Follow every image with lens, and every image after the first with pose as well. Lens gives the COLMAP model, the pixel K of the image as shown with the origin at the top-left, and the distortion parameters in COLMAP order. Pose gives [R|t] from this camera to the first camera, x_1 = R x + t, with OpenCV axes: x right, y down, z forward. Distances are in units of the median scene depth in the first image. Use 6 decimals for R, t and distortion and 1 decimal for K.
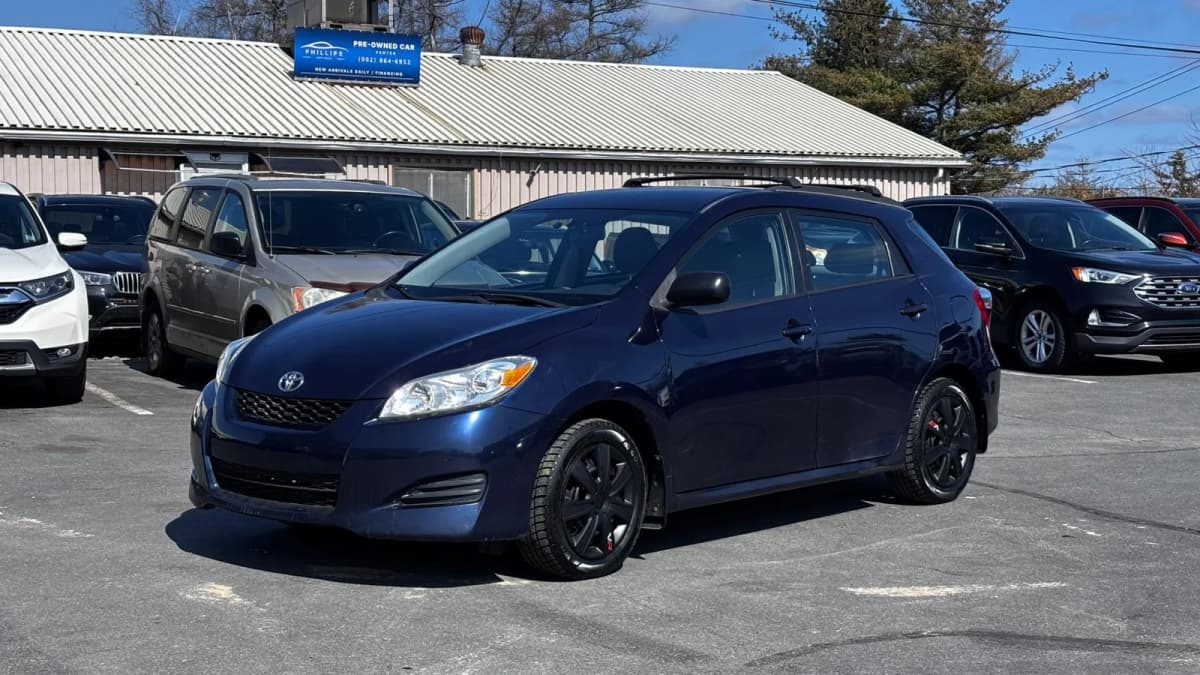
lens RADIAL K [[1820.8, 0, 600.0], [0, 1820.8, 337.5], [0, 0, 1]] dist [0.289426, -1.188562]
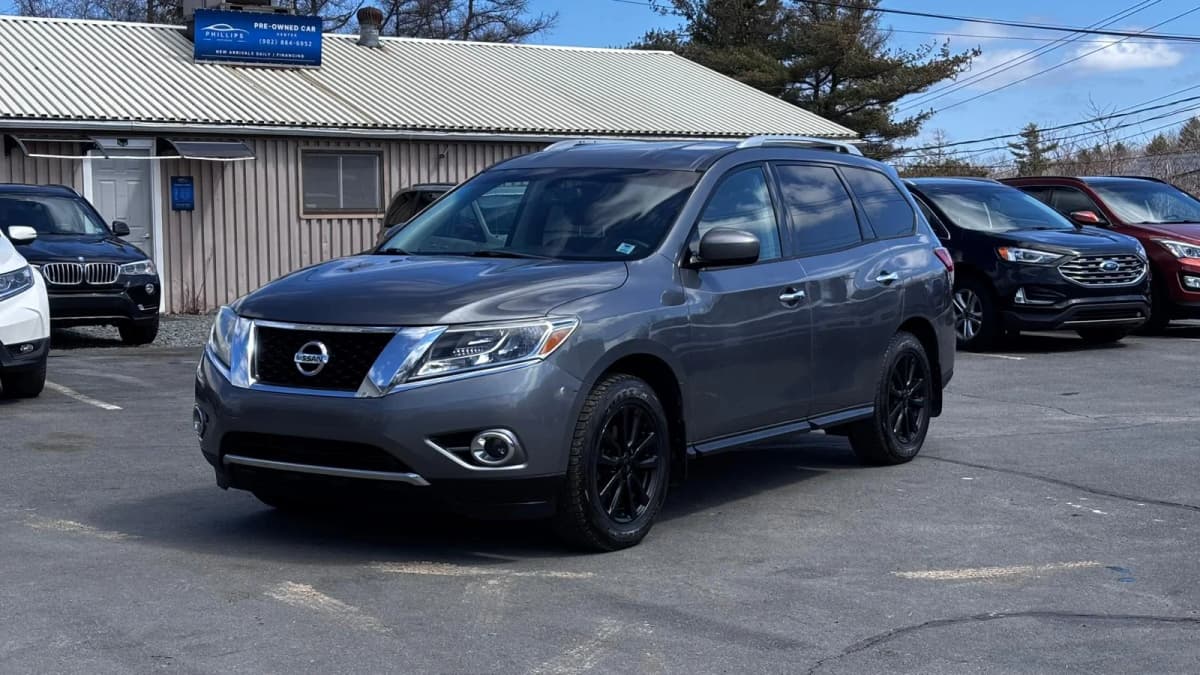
lens RADIAL K [[1820.8, 0, 600.0], [0, 1820.8, 337.5], [0, 0, 1]] dist [0.289426, -1.188562]
pose [[0.997005, -0.016210, 0.075622, -0.026535], [0.015145, 0.999778, 0.014634, -0.003607], [-0.075842, -0.013445, 0.997029, -0.007050]]
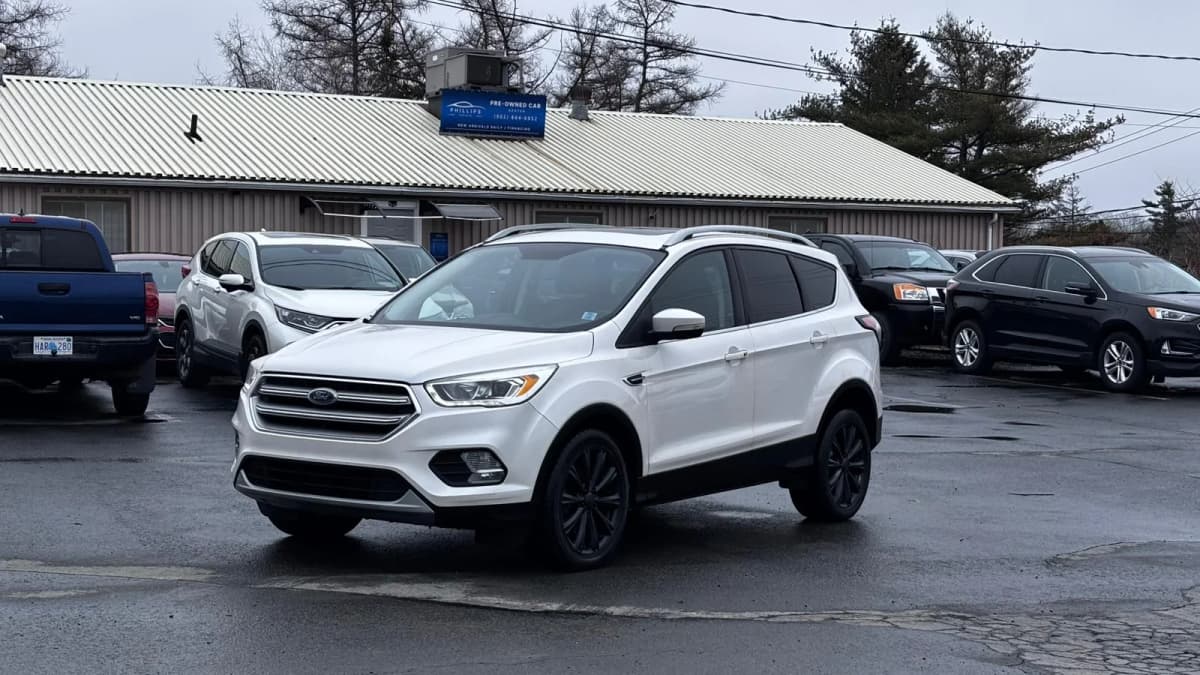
lens RADIAL K [[1823.3, 0, 605.9], [0, 1823.3, 355.4], [0, 0, 1]] dist [0.277645, -1.098416]
pose [[0.999869, 0.007943, 0.014073, -0.077108], [-0.007921, 0.999967, -0.001639, -0.000279], [-0.014085, 0.001527, 0.999900, -0.151068]]
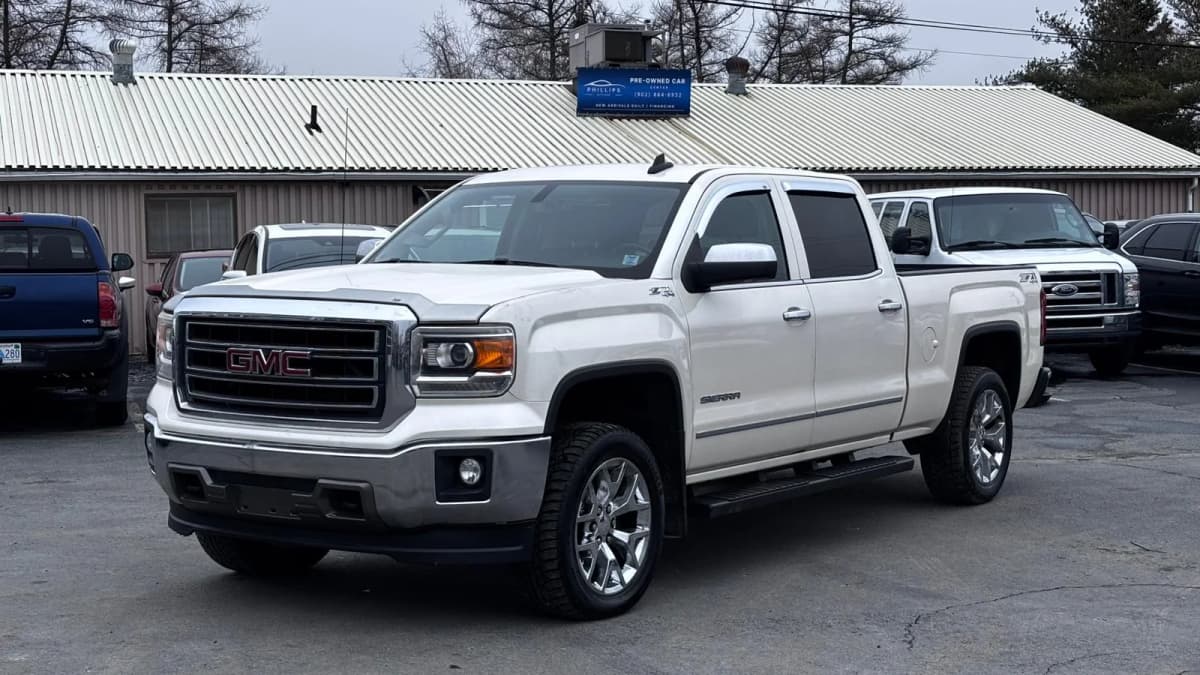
lens RADIAL K [[1823.3, 0, 605.9], [0, 1823.3, 355.4], [0, 0, 1]] dist [0.277645, -1.098416]
pose [[0.990312, -0.010903, -0.138435, 0.000724], [0.011856, 0.999911, 0.006059, -0.003243], [0.138356, -0.007641, 0.990353, -0.082447]]
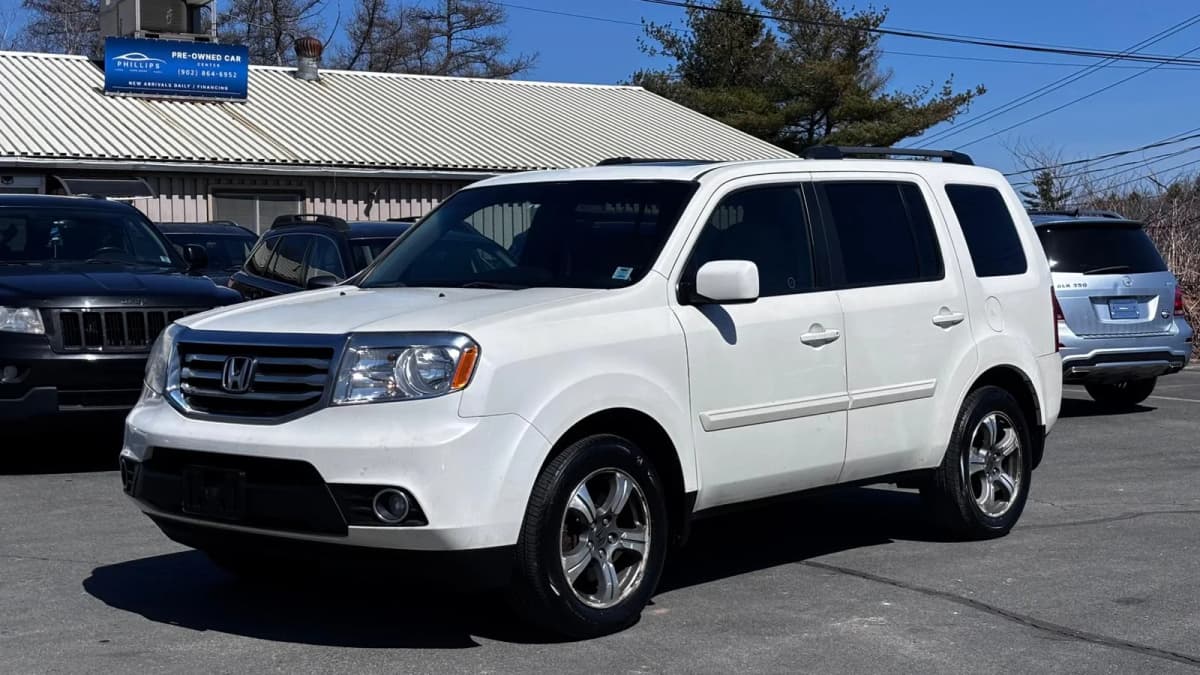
lens RADIAL K [[1820.8, 0, 600.0], [0, 1820.8, 337.5], [0, 0, 1]] dist [0.289426, -1.188562]
pose [[0.997677, -0.015776, 0.066275, 0.014148], [0.016679, 0.999775, -0.013096, -0.004961], [-0.066053, 0.014171, 0.997715, 0.078966]]
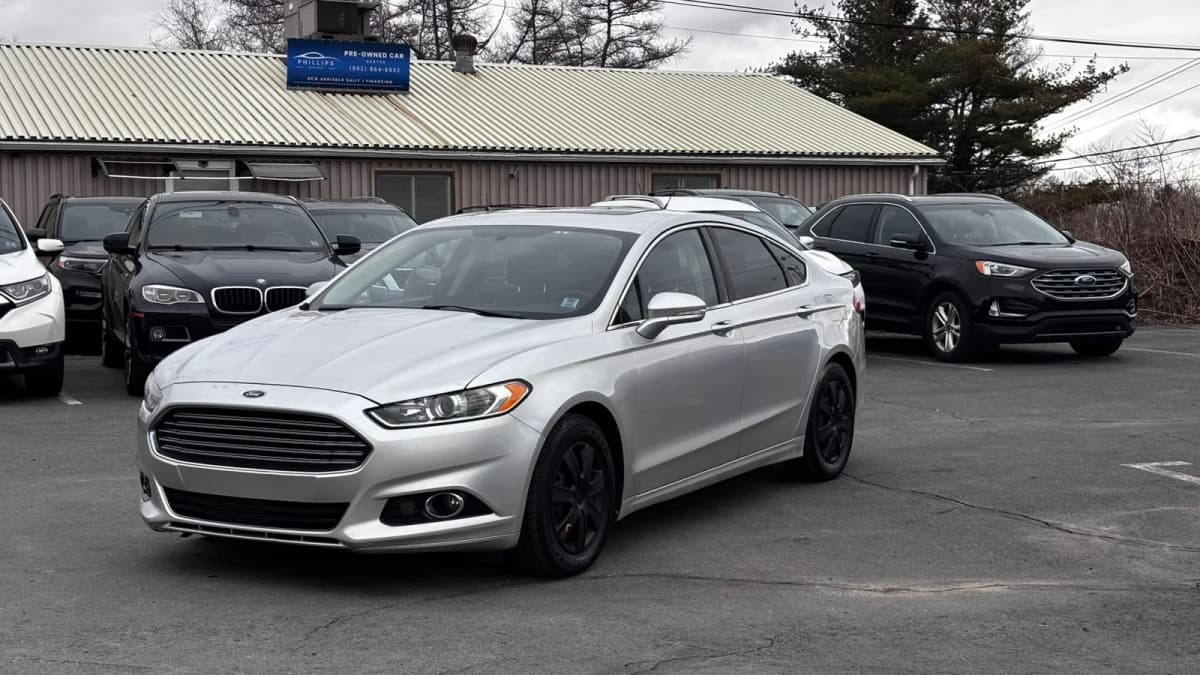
lens RADIAL K [[1820.8, 0, 600.0], [0, 1820.8, 337.5], [0, 0, 1]] dist [0.289426, -1.188562]
pose [[0.999281, -0.008624, -0.036914, 0.048466], [0.008660, 0.999962, 0.000816, 0.001719], [0.036906, -0.001135, 0.999318, -0.037734]]
